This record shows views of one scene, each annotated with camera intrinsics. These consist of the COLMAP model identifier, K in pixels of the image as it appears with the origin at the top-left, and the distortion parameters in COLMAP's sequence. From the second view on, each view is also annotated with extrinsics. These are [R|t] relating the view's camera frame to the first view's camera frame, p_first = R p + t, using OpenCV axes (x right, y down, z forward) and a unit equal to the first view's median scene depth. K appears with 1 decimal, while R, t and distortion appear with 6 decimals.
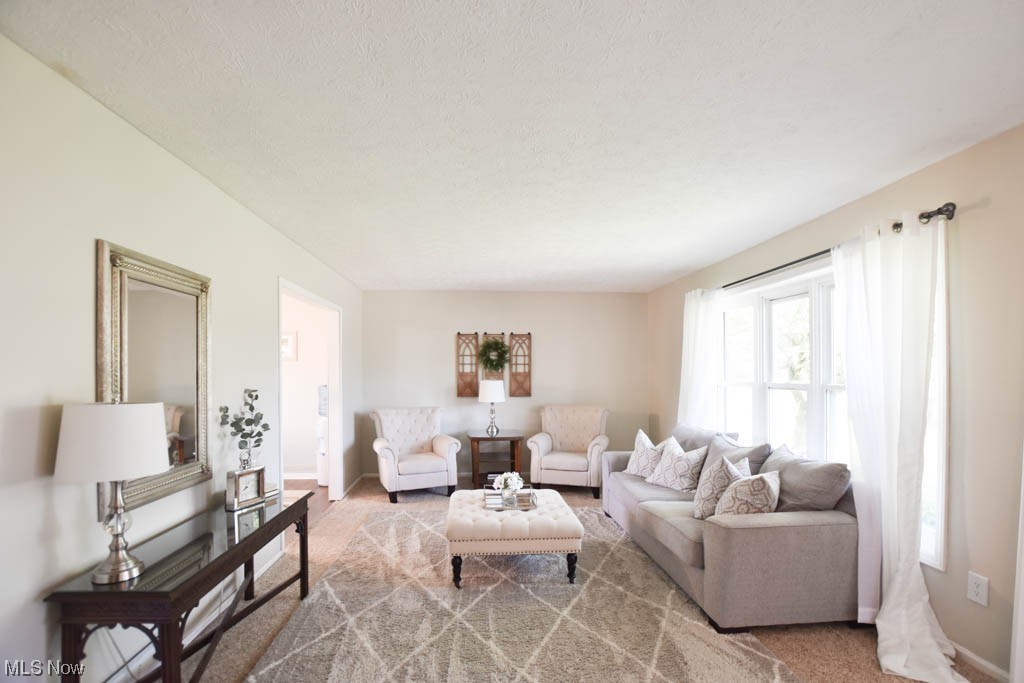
lens RADIAL K [[458.9, 0, 480.8], [0, 458.9, 377.7], [0, 0, 1]] dist [-0.034220, 0.004465]
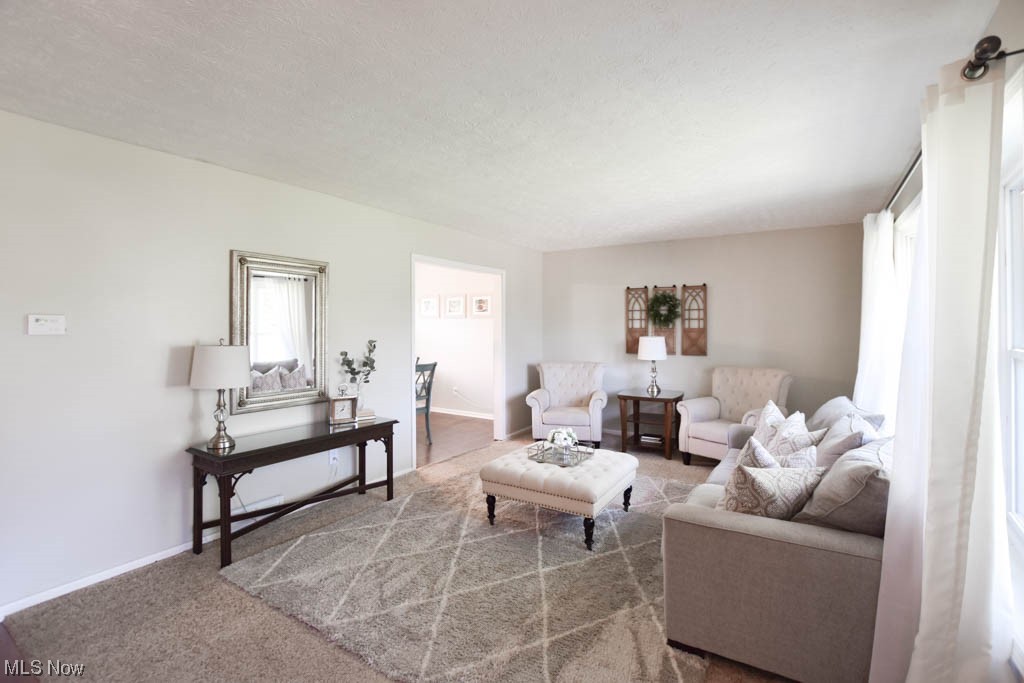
lens RADIAL K [[458.9, 0, 500.9], [0, 458.9, 330.4], [0, 0, 1]] dist [-0.034220, 0.004465]
pose [[0.812957, 0.005070, -0.582301, 0.326922], [-0.008610, 0.999957, -0.003314, -0.001515], [0.582260, 0.007707, 0.812966, 0.062242]]
